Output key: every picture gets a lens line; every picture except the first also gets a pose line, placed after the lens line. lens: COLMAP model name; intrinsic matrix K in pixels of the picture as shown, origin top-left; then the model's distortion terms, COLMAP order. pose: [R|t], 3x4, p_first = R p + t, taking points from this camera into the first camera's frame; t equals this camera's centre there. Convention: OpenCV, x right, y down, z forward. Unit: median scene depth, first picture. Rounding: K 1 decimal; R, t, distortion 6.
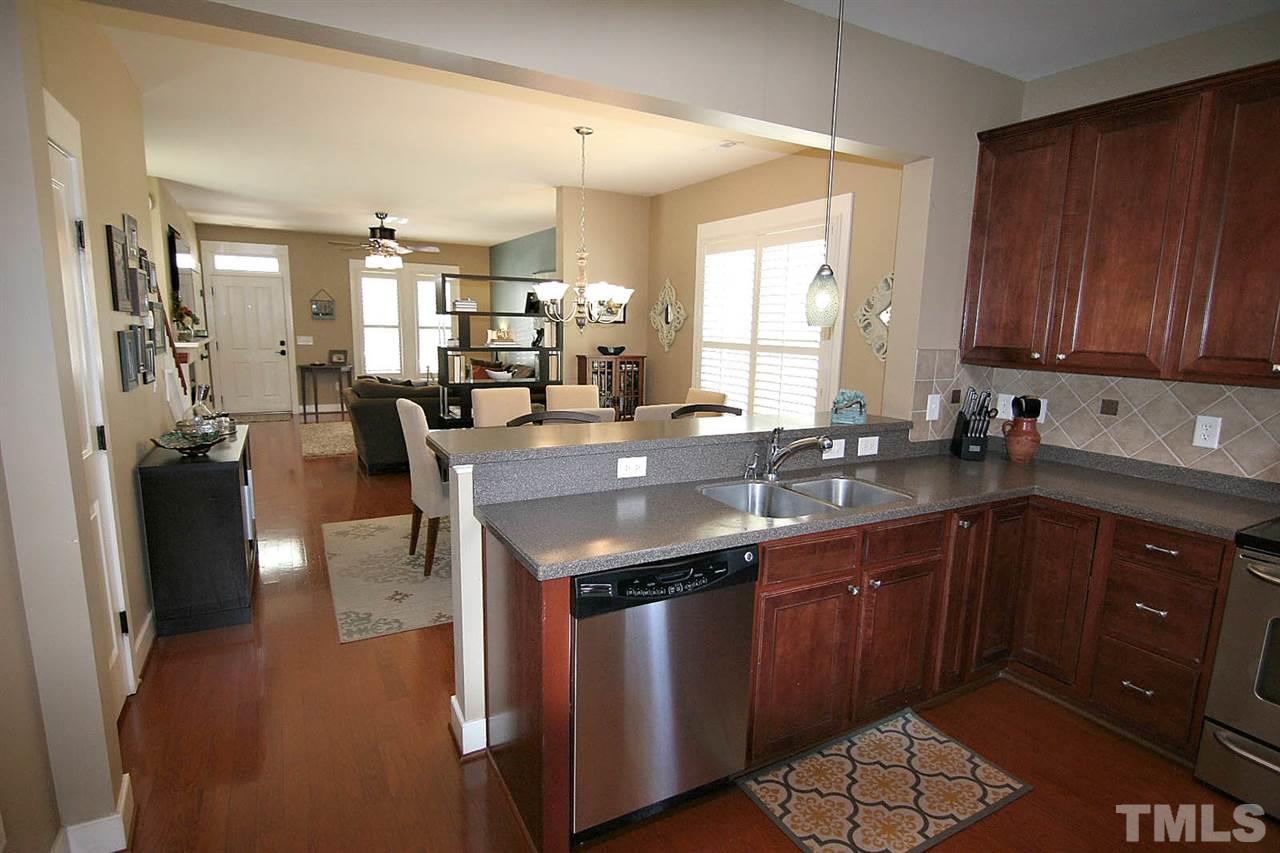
lens RADIAL K [[647.3, 0, 641.3], [0, 647.3, 428.5], [0, 0, 1]] dist [-0.005651, -0.010600]
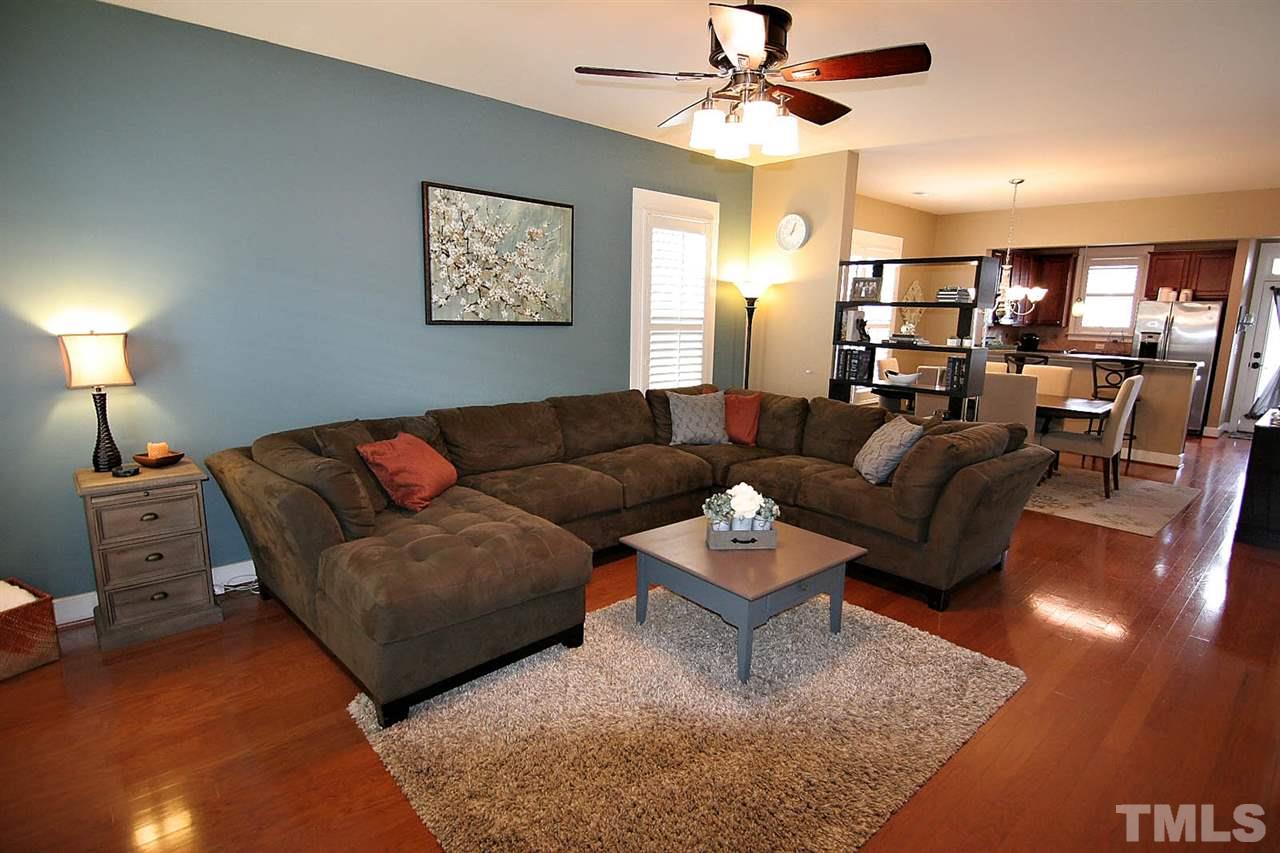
lens RADIAL K [[647.3, 0, 650.5], [0, 647.3, 432.3], [0, 0, 1]] dist [-0.005651, -0.010600]
pose [[-0.230813, -0.212948, 0.949410, -1.002692], [0.128805, 0.960482, 0.246745, -0.278316], [-0.964435, 0.179241, -0.194263, 1.575551]]
